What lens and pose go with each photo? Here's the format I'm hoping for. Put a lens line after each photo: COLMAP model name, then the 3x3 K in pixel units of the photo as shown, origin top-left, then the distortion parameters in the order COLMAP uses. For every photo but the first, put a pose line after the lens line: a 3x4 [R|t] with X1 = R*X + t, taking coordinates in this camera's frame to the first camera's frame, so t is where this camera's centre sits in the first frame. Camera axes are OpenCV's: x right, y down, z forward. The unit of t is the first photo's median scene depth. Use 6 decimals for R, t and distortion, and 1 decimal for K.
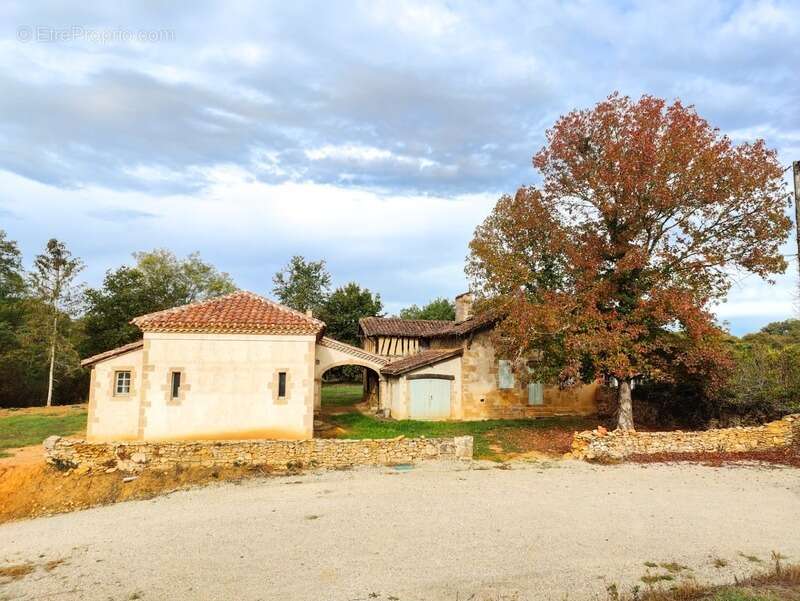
lens RADIAL K [[551.1, 0, 402.2], [0, 551.1, 322.0], [0, 0, 1]] dist [0.025939, -0.002389]
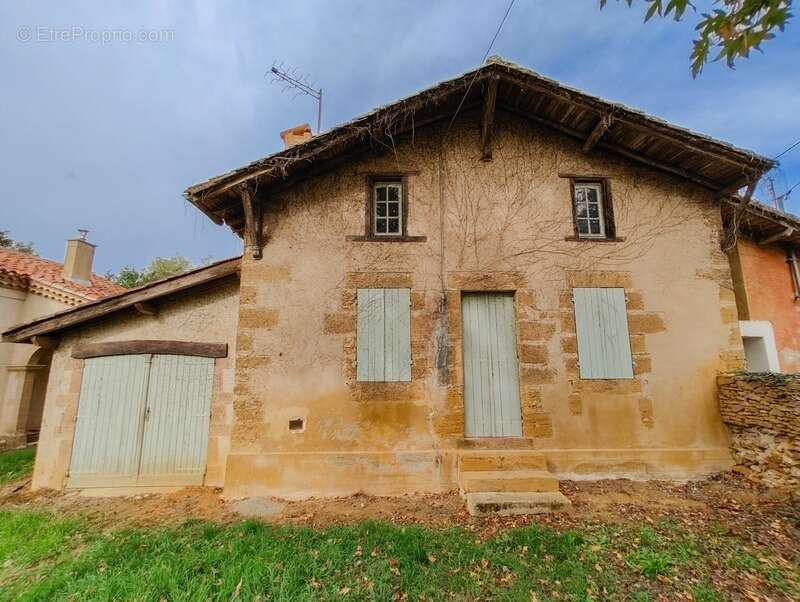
lens RADIAL K [[361.4, 0, 400.1], [0, 361.4, 299.2], [0, 0, 1]] dist [0.012621, -0.004607]
pose [[0.977579, -0.055433, -0.203141, 0.338982], [0.031321, 0.992275, -0.120041, 0.140441], [0.208226, 0.110987, 0.971763, 1.140072]]
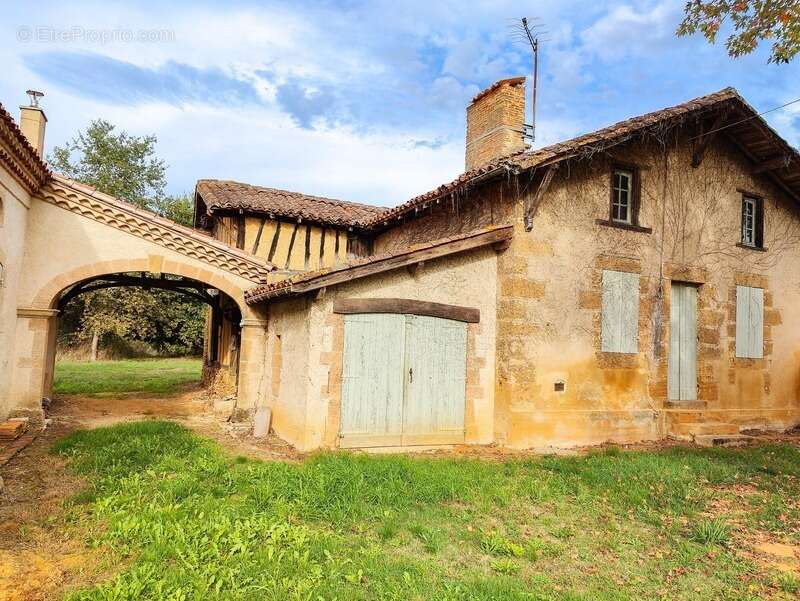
lens RADIAL K [[612.2, 0, 415.1], [0, 612.2, 297.5], [0, 0, 1]] dist [0.019008, 0.003748]
pose [[0.974187, 0.047740, 0.220636, -0.032150], [-0.045680, 0.998852, -0.014430, 0.136431], [-0.221071, 0.003979, 0.975250, 0.921649]]
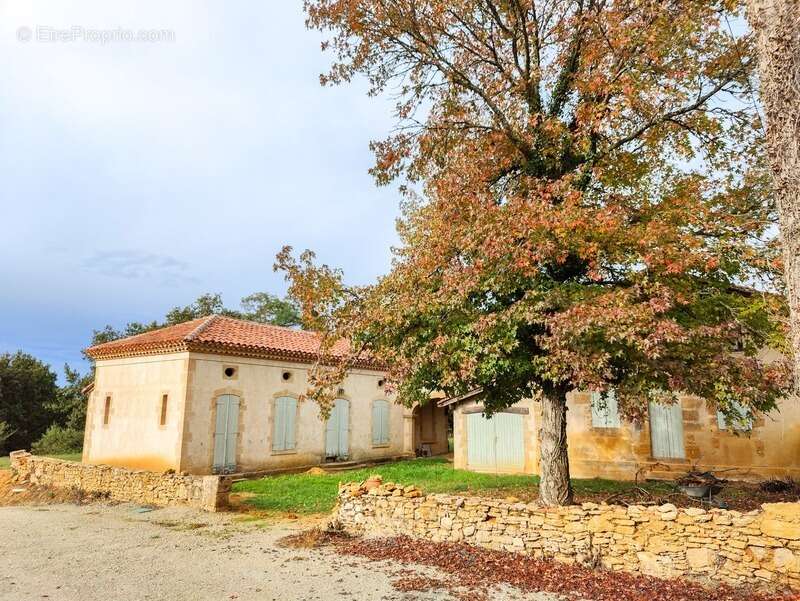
lens RADIAL K [[559.8, 0, 389.2], [0, 559.8, 317.1], [0, 0, 1]] dist [0.017923, -0.001617]
pose [[0.716827, -0.124418, -0.686061, 0.649546], [0.049751, 0.990569, -0.127660, 0.092862], [0.695474, 0.057378, 0.716257, 0.532492]]
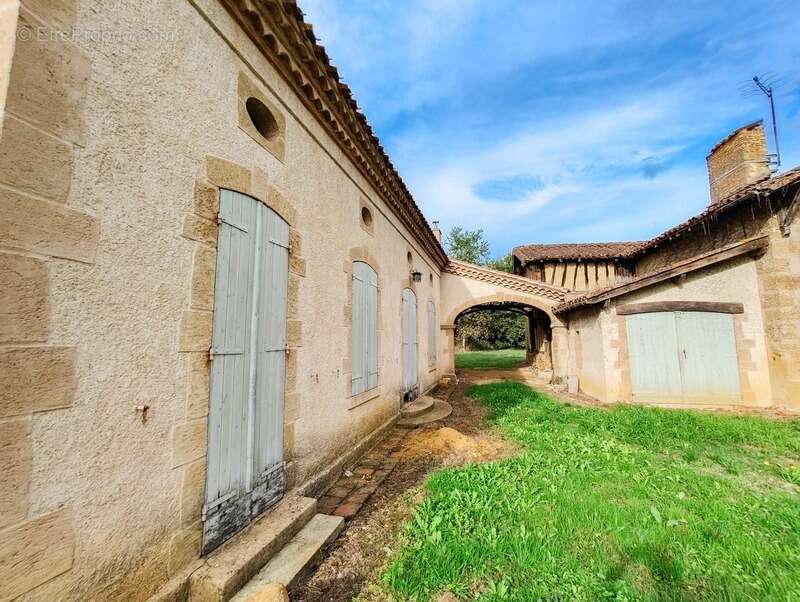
lens RADIAL K [[361.4, 0, 400.1], [0, 361.4, 299.2], [0, 0, 1]] dist [0.012621, -0.004607]
pose [[0.916304, -0.058798, -0.396145, -0.053182], [0.041078, 0.997745, -0.053075, 0.138219], [0.398372, 0.032360, 0.916653, 0.890400]]
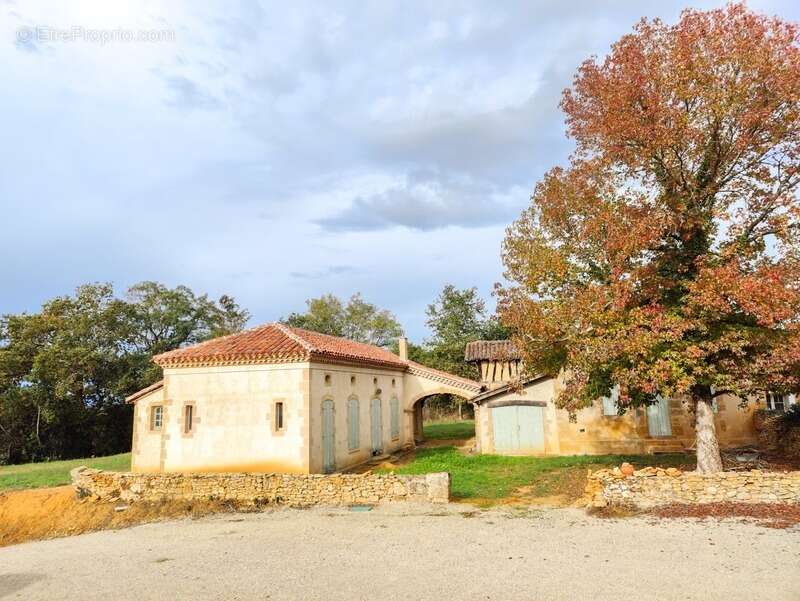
lens RADIAL K [[557.3, 0, 398.3], [0, 557.3, 317.6], [0, 0, 1]] dist [0.049050, -0.057926]
pose [[0.909895, -0.094630, -0.403901, 0.346933], [0.067015, 0.994376, -0.082004, 0.035021], [0.409389, 0.047548, 0.911120, 0.174020]]
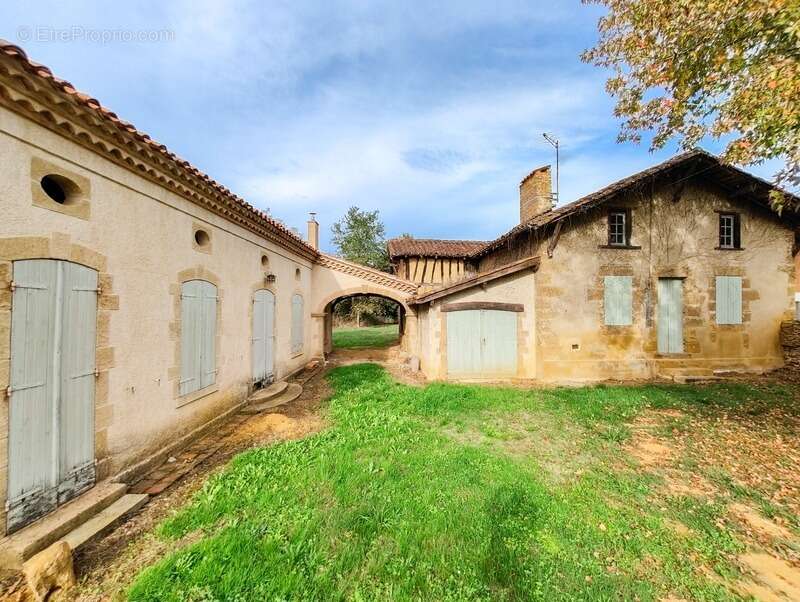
lens RADIAL K [[359.6, 0, 403.2], [0, 359.6, 300.7], [0, 0, 1]] dist [0.005321, 0.000670]
pose [[0.988310, -0.015759, -0.151643, 0.036376], [0.022177, 0.998924, 0.040725, 0.105042], [0.150838, -0.043612, 0.987596, 0.847000]]
